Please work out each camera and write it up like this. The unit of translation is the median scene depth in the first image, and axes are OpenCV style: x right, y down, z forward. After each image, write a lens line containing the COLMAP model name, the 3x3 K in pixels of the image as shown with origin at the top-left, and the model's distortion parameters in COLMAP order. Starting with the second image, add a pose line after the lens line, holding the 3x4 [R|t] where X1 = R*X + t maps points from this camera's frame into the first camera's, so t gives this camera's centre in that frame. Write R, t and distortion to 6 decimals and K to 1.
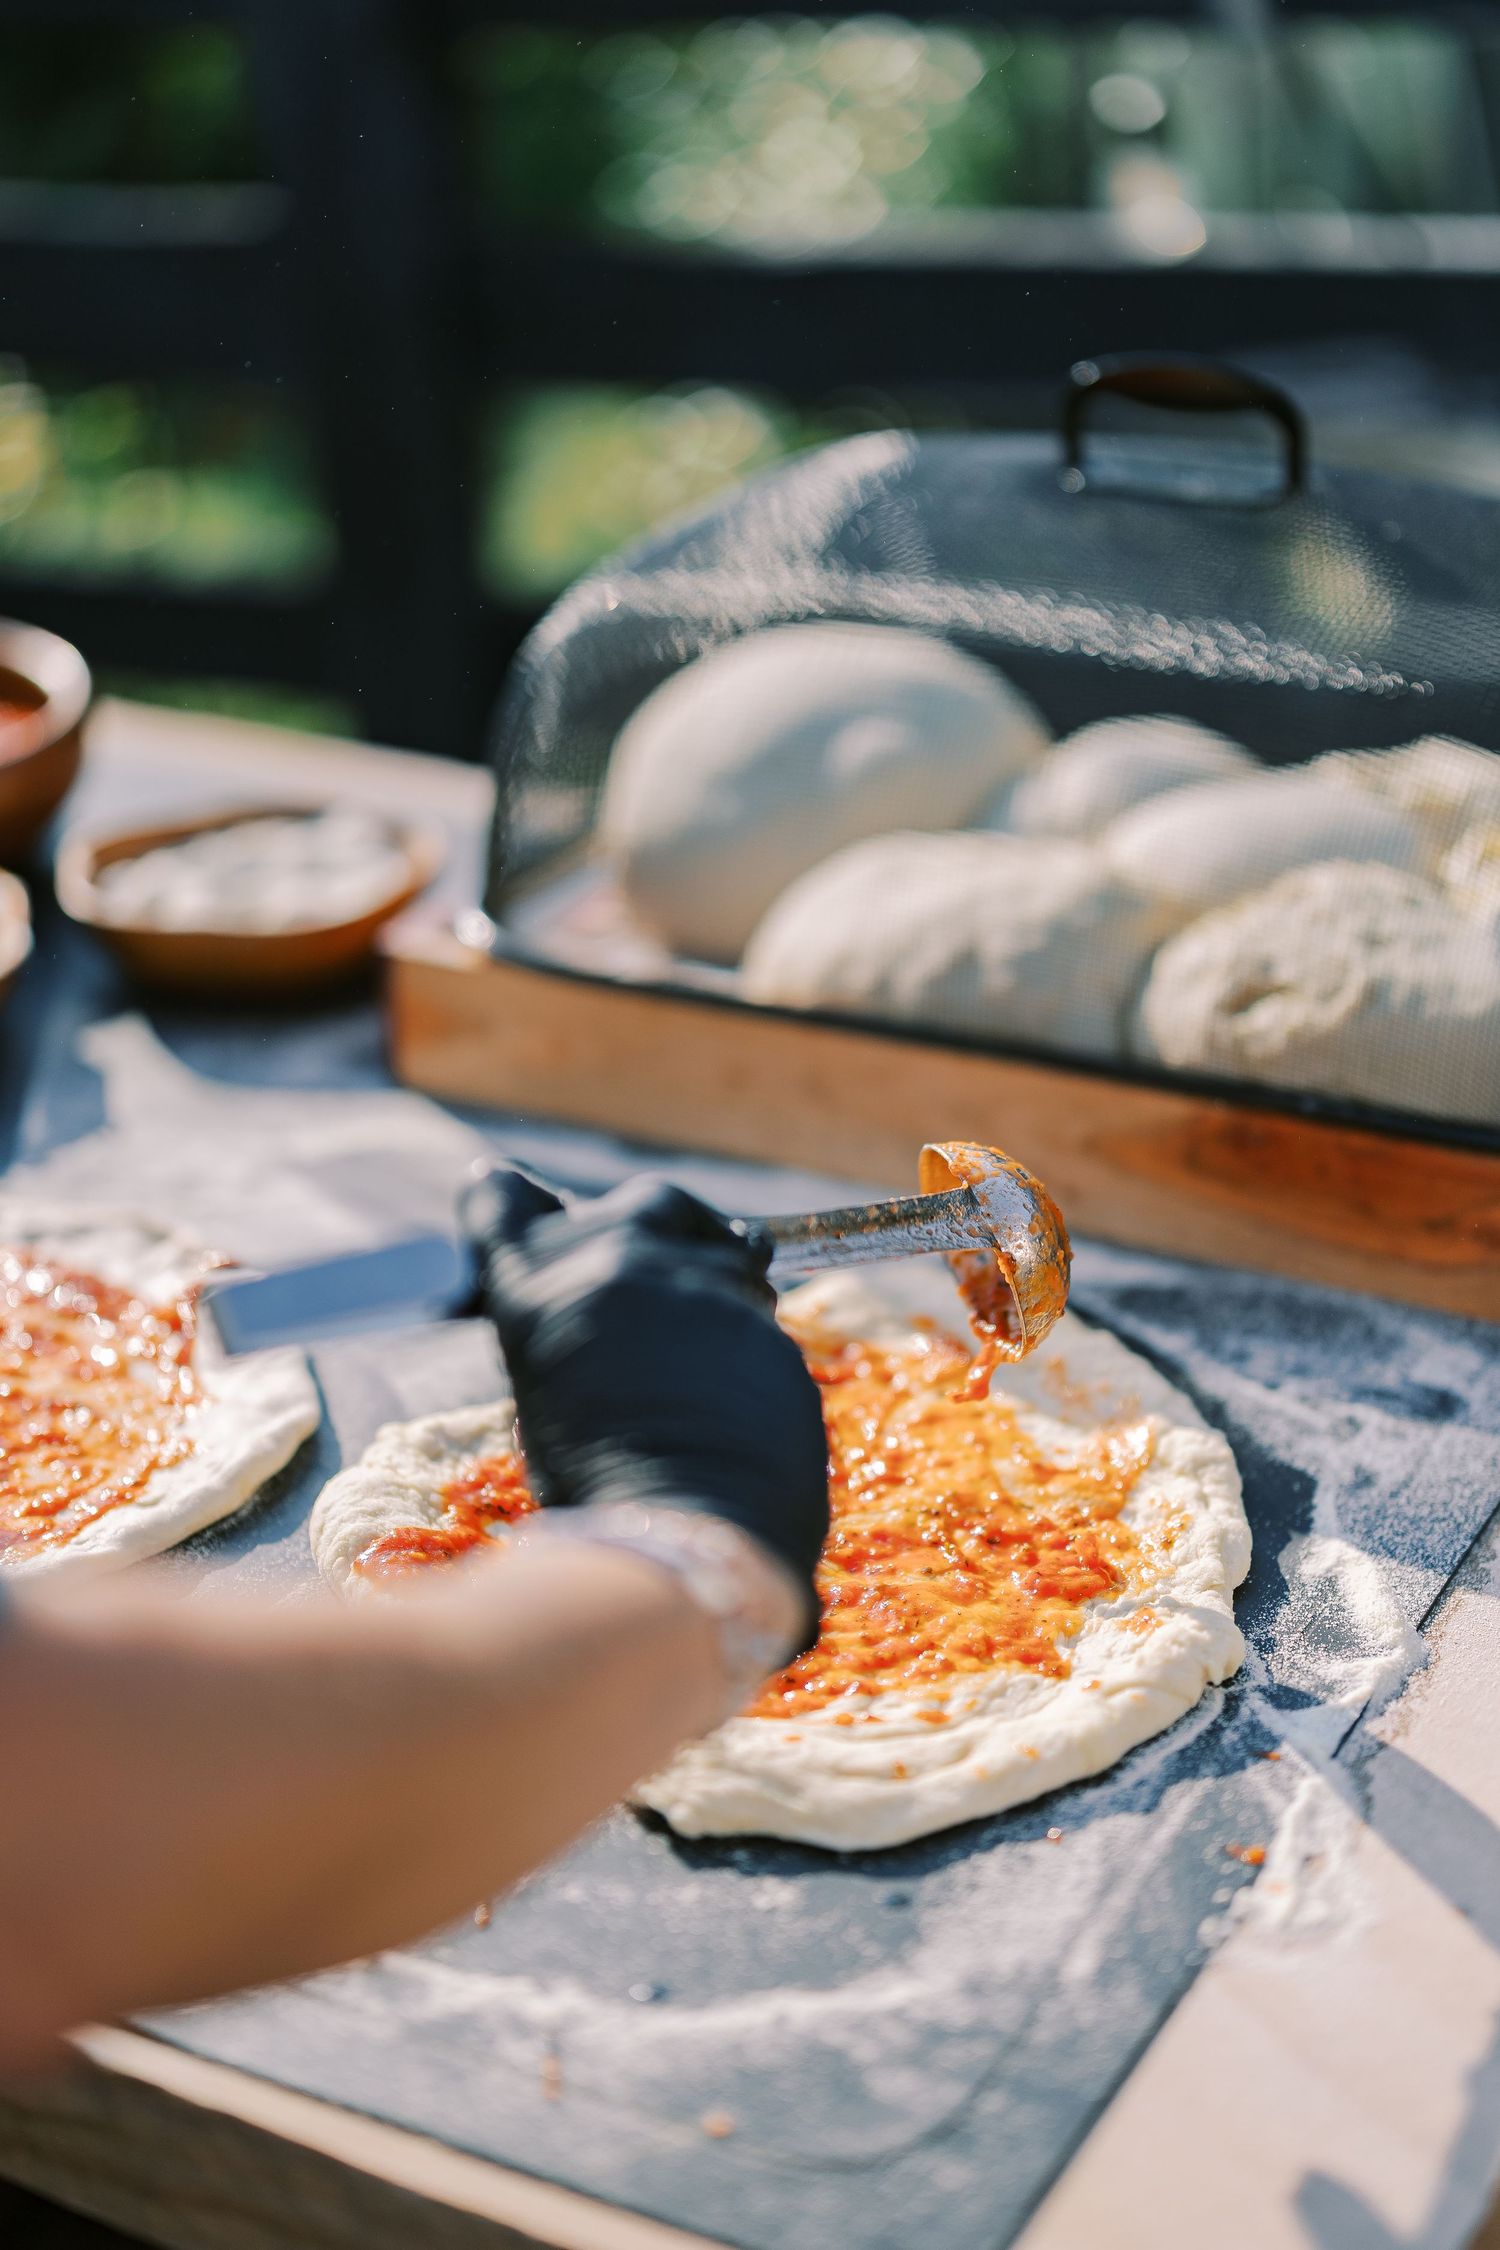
lens RADIAL K [[3391.2, 0, 750.0], [0, 3391.2, 1125.0], [0, 0, 1]] dist [0.000766, -0.048435]
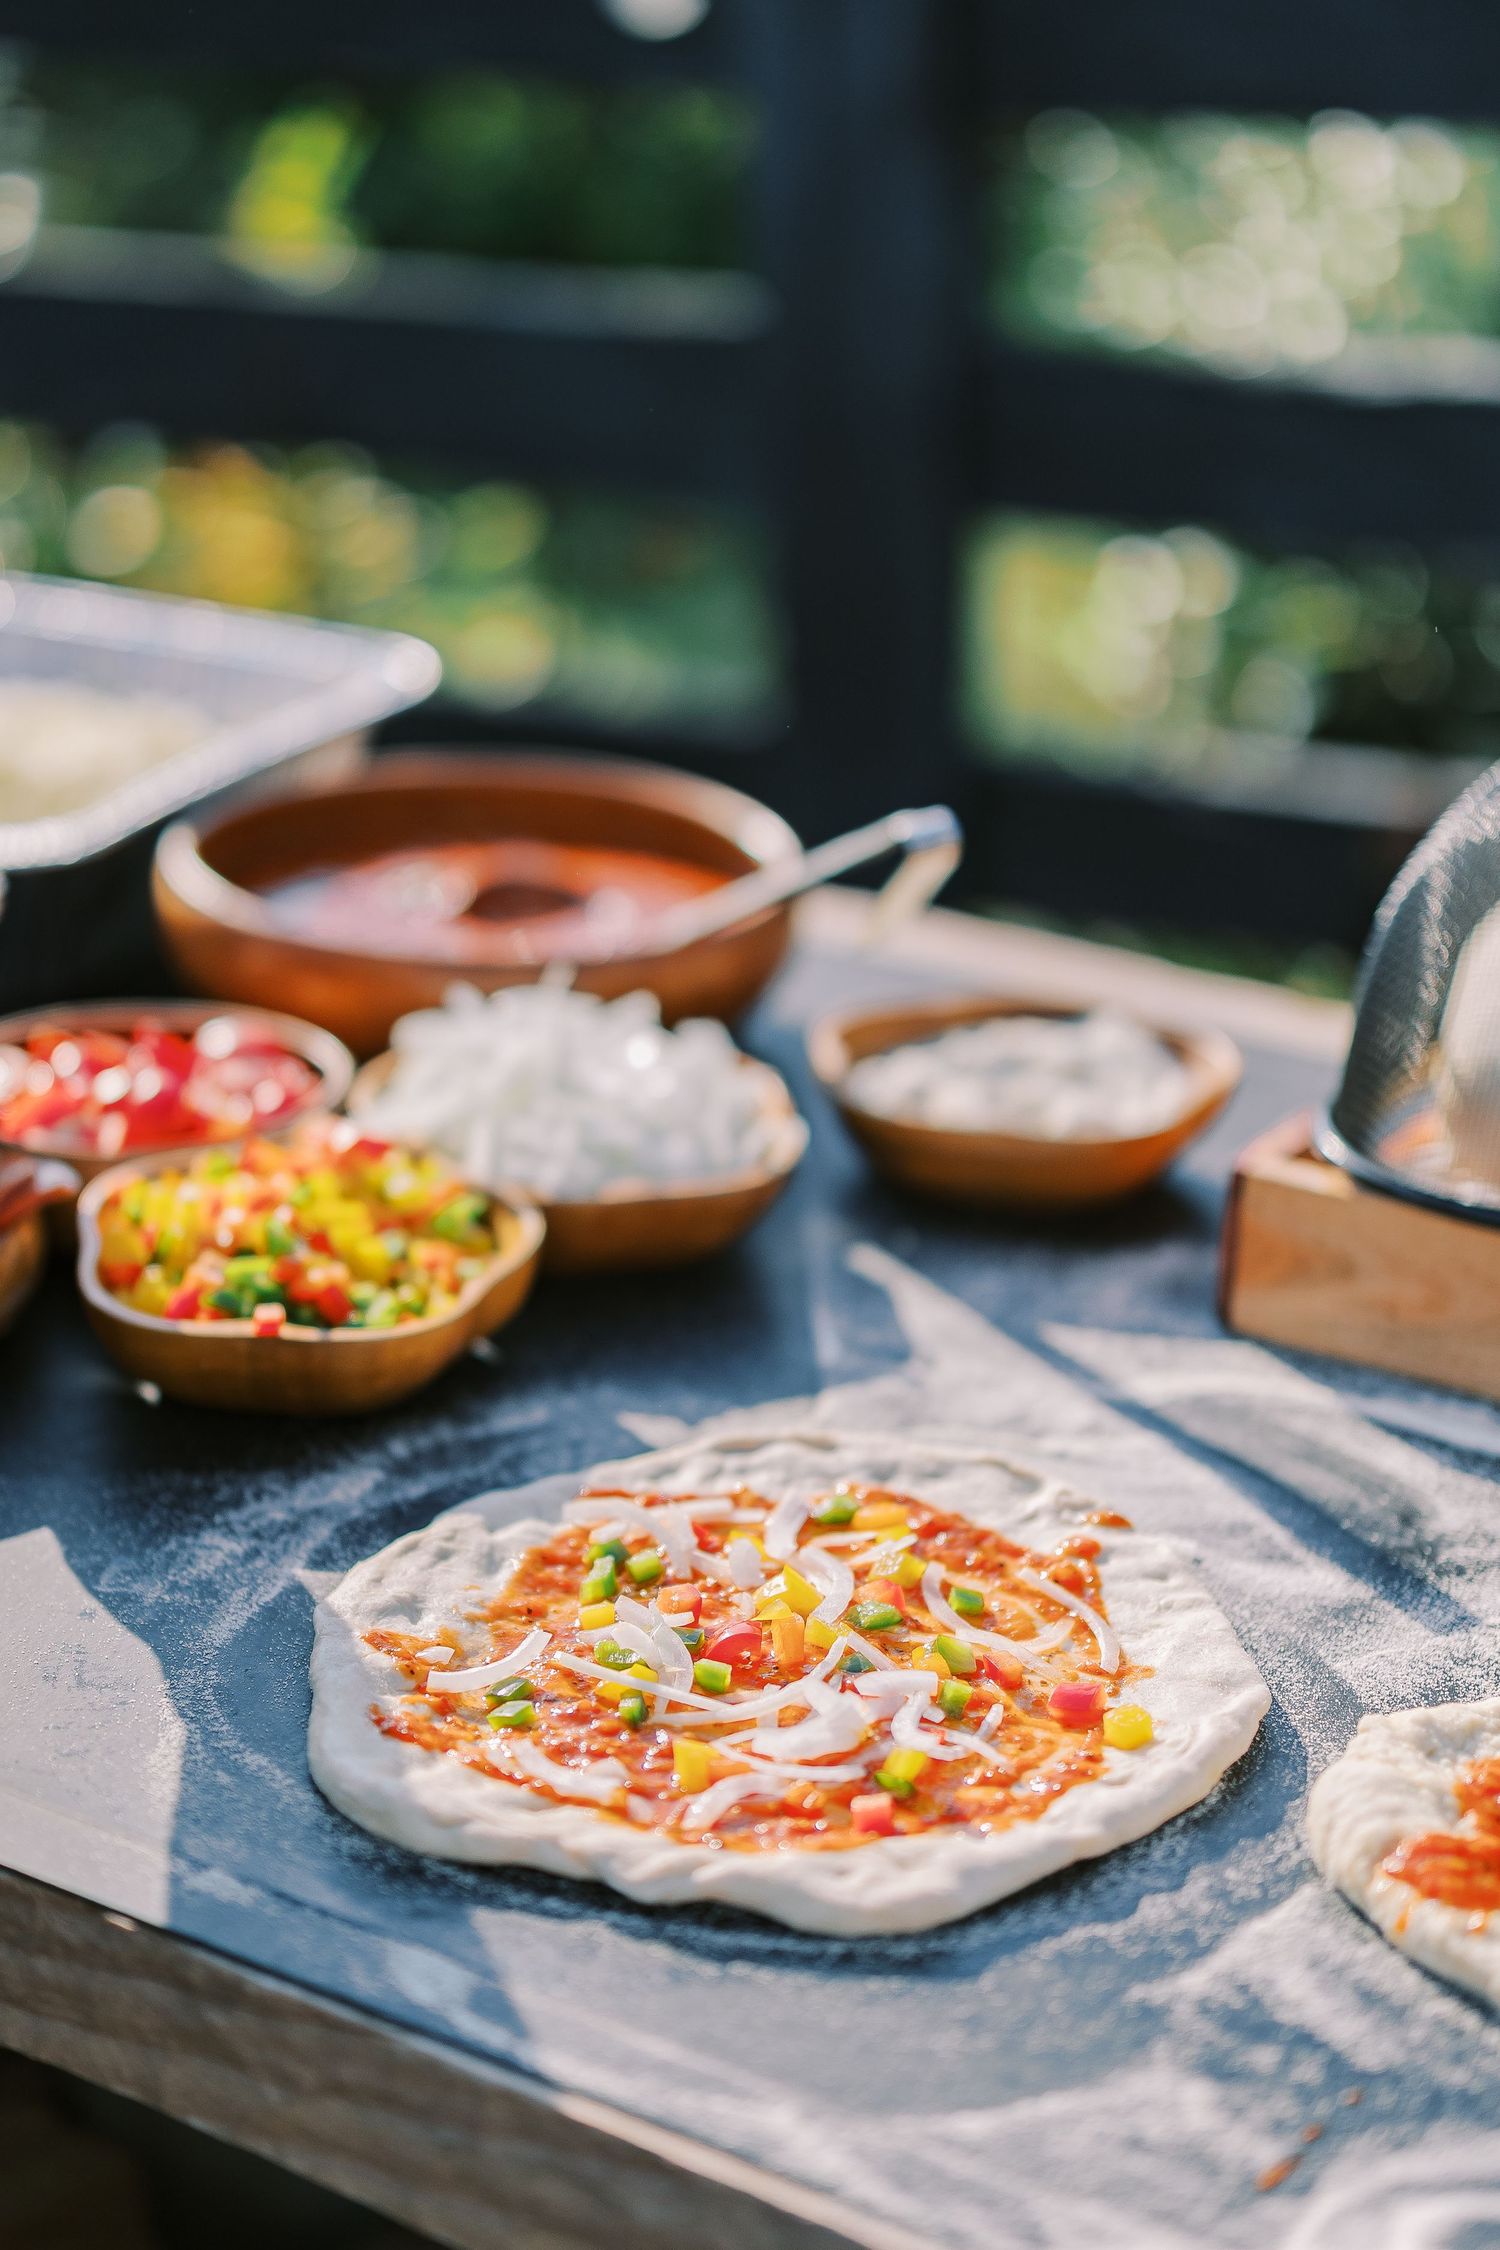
lens RADIAL K [[4052.9, 0, 750.0], [0, 4052.9, 1125.0], [0, 0, 1]] dist [0.036348, 0.070979]
pose [[0.996162, 0.064525, -0.059135, -0.195002], [-0.068141, 0.995789, -0.061333, 0.010549], [0.054929, 0.065128, 0.996364, -0.066480]]
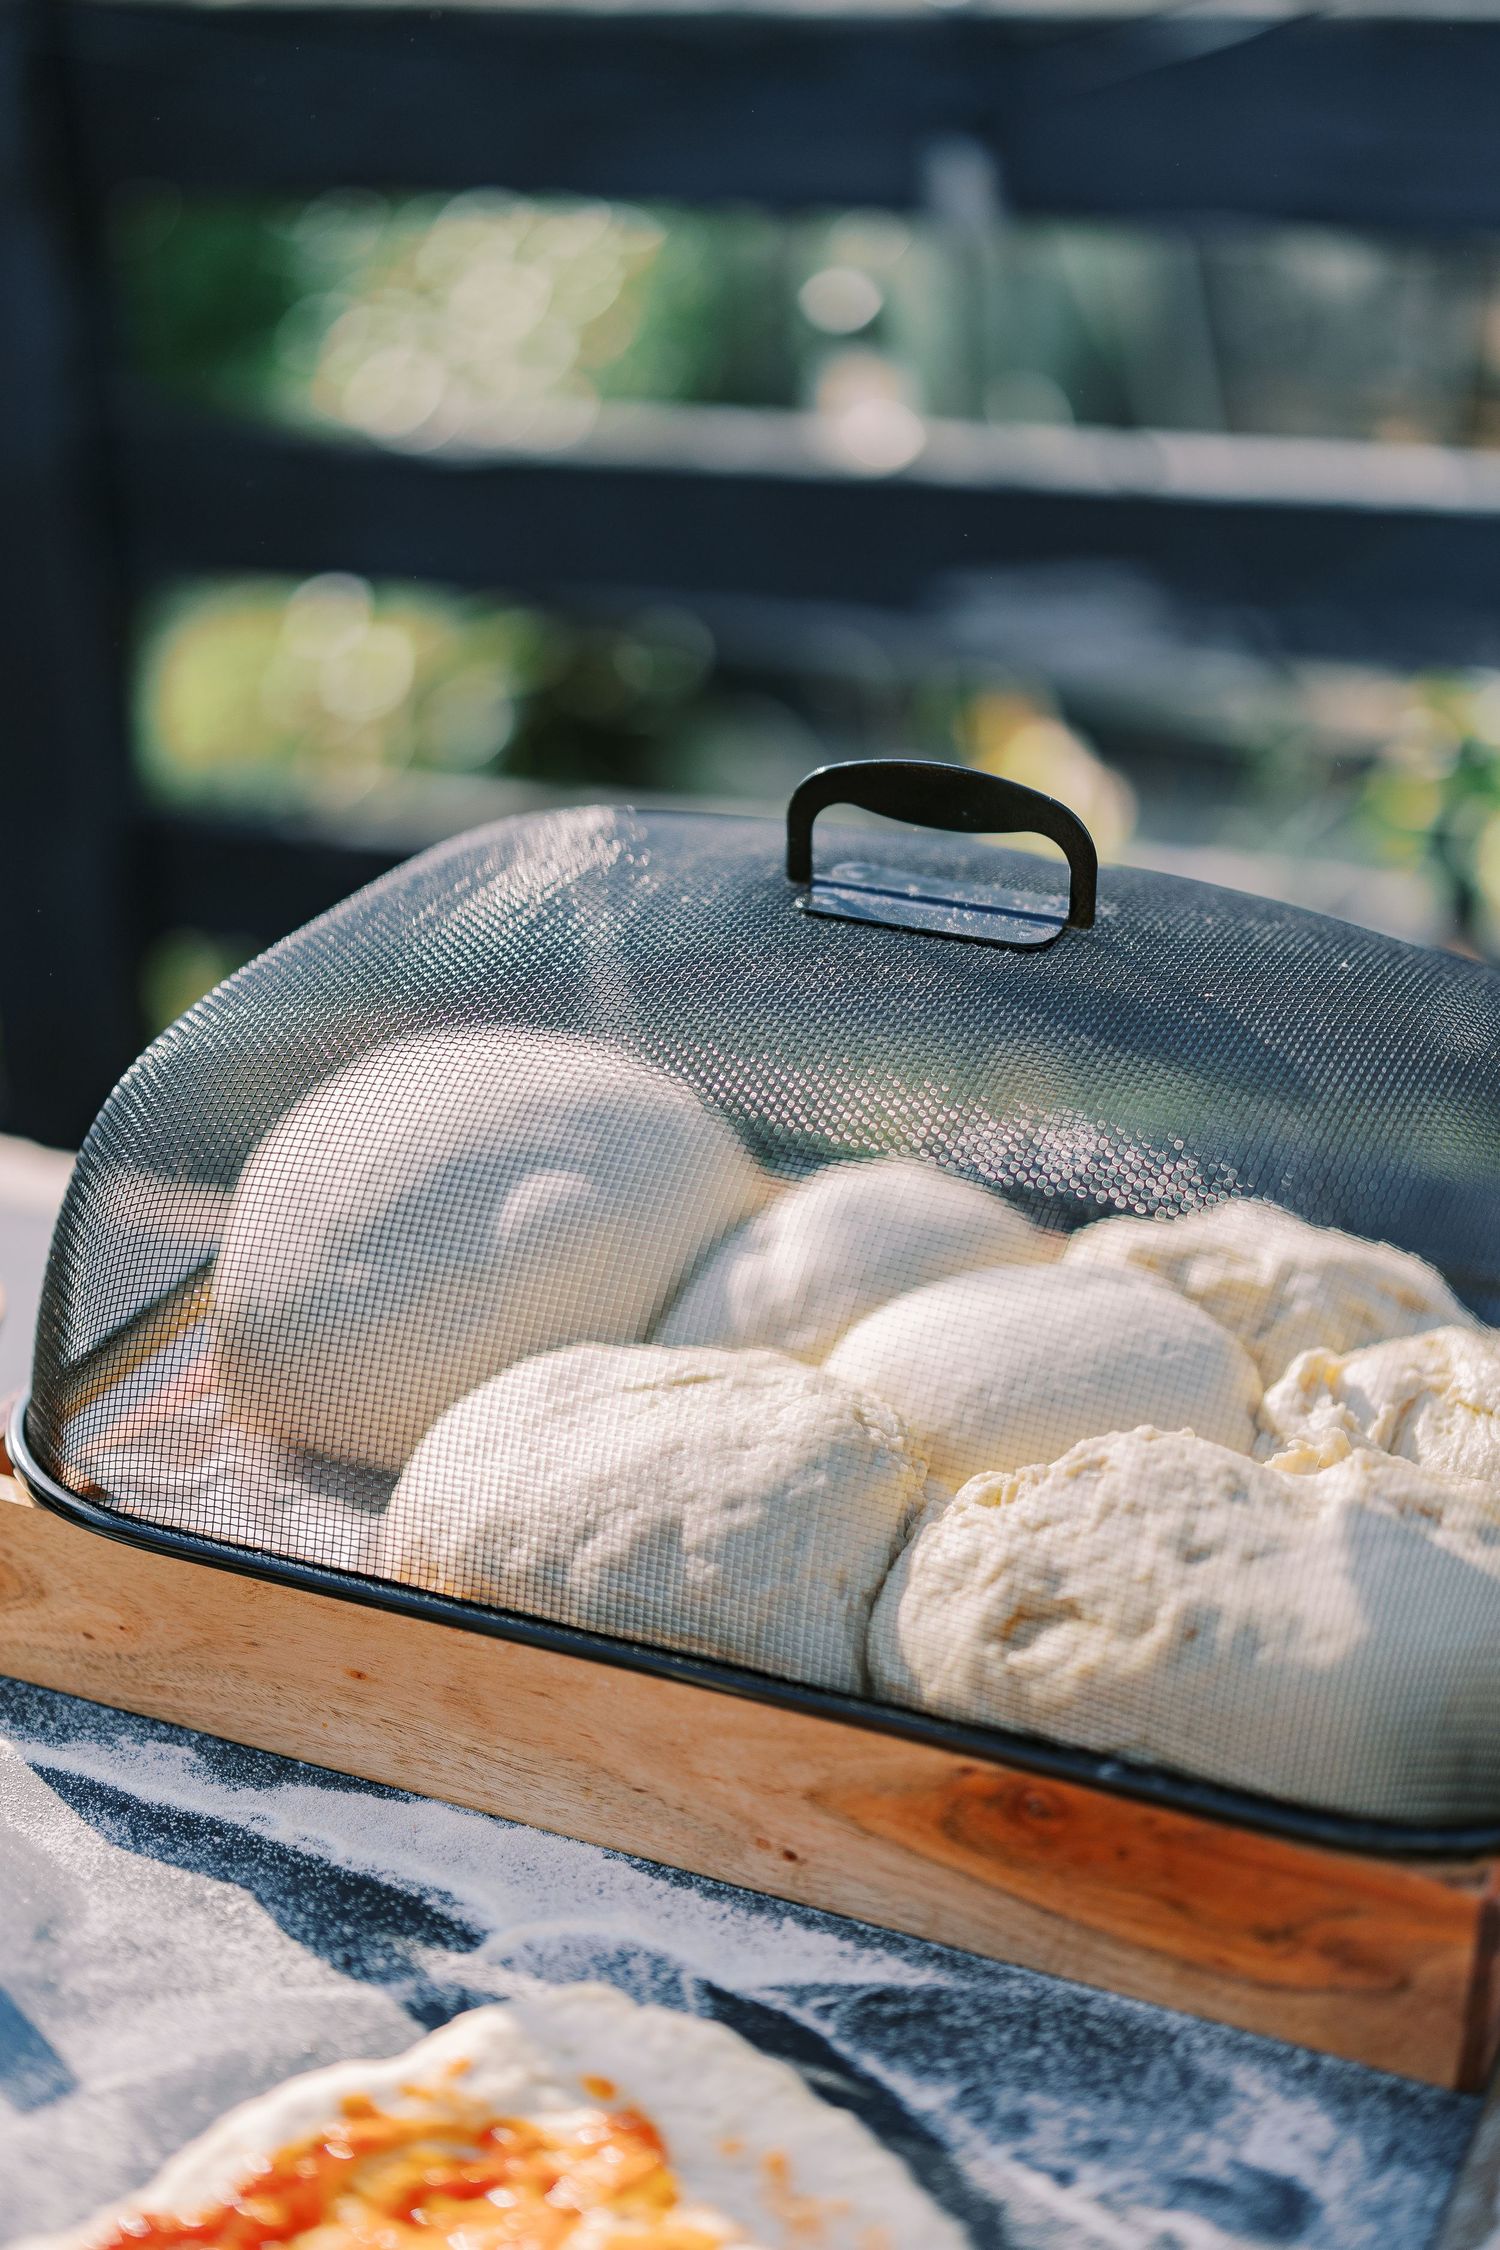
lens RADIAL K [[3391.2, 0, 750.0], [0, 3391.2, 1125.0], [0, 0, 1]] dist [0.000766, -0.048435]
pose [[0.995696, 0.010402, 0.092095, 0.012998], [-0.007588, 0.999495, -0.030859, -0.126058], [-0.092369, 0.030027, 0.995272, 0.241882]]
